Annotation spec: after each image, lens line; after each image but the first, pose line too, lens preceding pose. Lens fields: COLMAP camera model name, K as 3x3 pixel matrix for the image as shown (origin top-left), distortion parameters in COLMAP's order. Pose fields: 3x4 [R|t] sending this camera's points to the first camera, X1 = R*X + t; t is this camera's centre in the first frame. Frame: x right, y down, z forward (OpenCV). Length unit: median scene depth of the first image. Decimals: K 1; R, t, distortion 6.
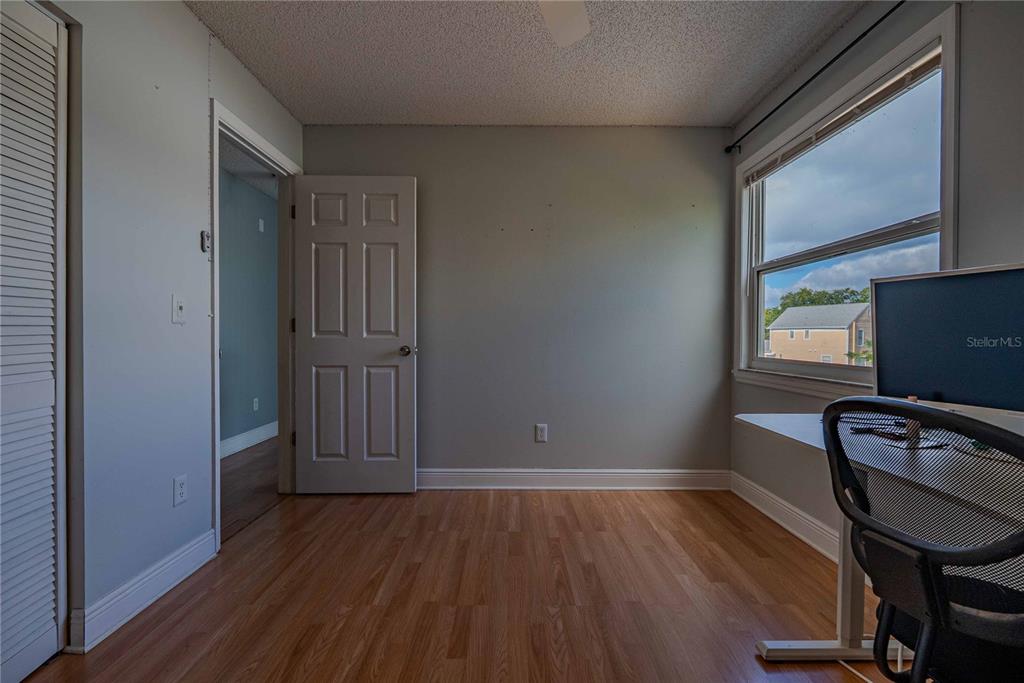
lens RADIAL K [[448.1, 0, 511.3], [0, 448.1, 341.0], [0, 0, 1]] dist [-0.006960, 0.001035]
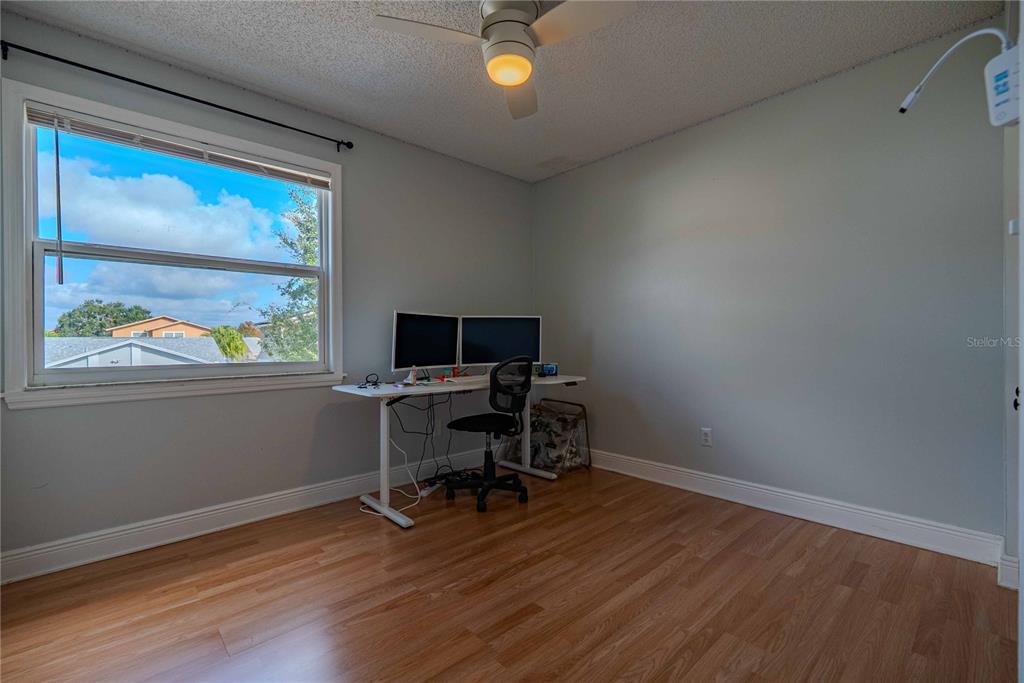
lens RADIAL K [[448.1, 0, 513.4], [0, 448.1, 340.1], [0, 0, 1]] dist [-0.006960, 0.001035]
pose [[-0.675811, -0.000402, 0.737075, -0.811264], [0.010863, 0.999886, 0.010505, -0.016944], [-0.736995, 0.015106, -0.675730, 1.556222]]
